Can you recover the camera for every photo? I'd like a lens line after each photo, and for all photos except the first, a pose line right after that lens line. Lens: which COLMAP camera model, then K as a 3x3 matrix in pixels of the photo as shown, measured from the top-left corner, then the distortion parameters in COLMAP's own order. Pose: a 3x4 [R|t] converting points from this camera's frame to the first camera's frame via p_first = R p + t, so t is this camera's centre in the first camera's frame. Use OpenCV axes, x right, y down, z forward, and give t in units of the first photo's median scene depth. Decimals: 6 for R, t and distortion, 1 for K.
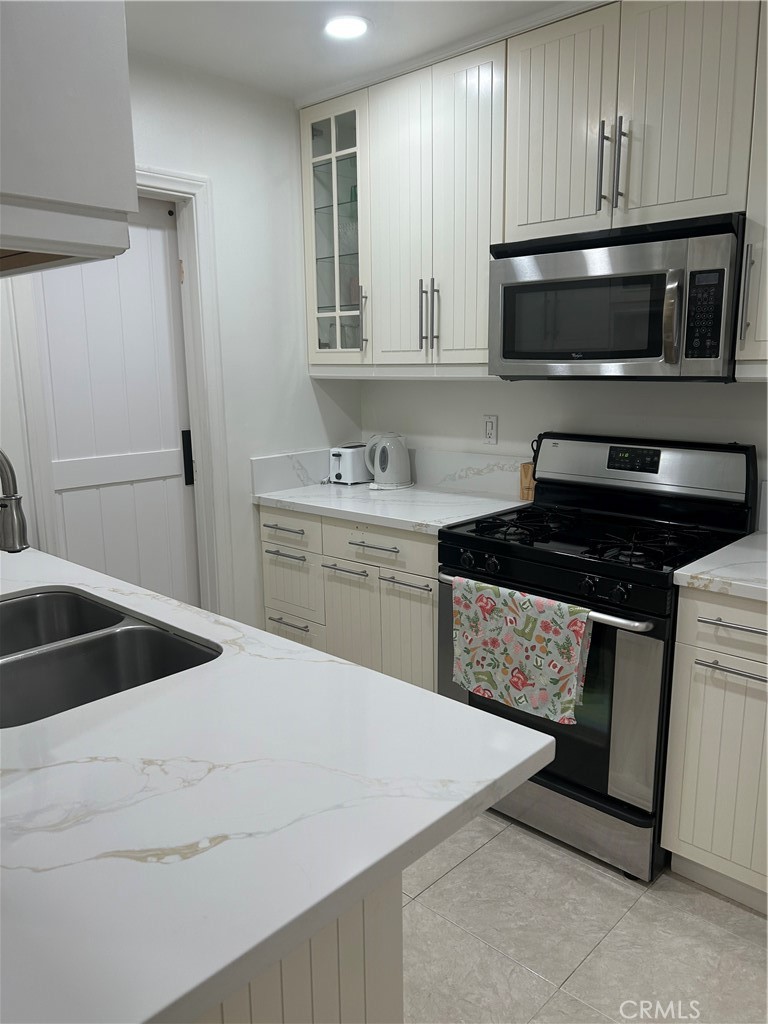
lens RADIAL K [[775.9, 0, 388.9], [0, 775.9, 514.3], [0, 0, 1]] dist [0.033726, -0.026461]
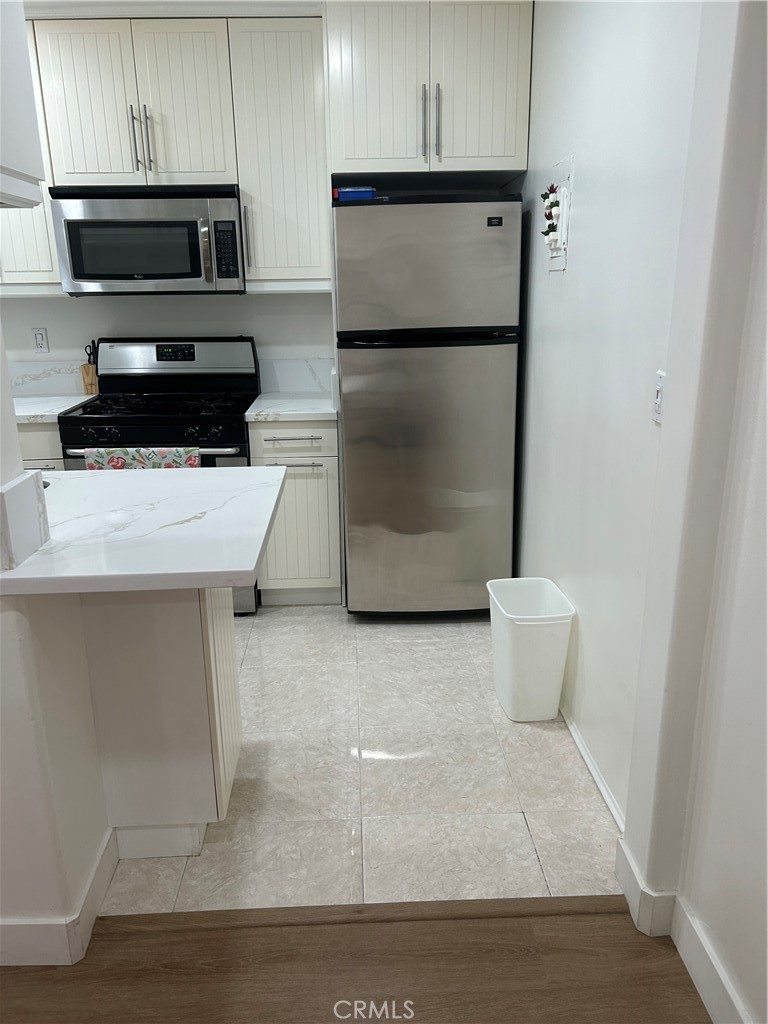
lens RADIAL K [[775.9, 0, 380.5], [0, 775.9, 510.7], [0, 0, 1]] dist [0.033726, -0.026461]
pose [[0.712015, -0.206884, 0.670994, -0.505112], [0.147809, 0.978358, 0.144806, 0.071342], [-0.686430, -0.003925, 0.727185, -0.332448]]
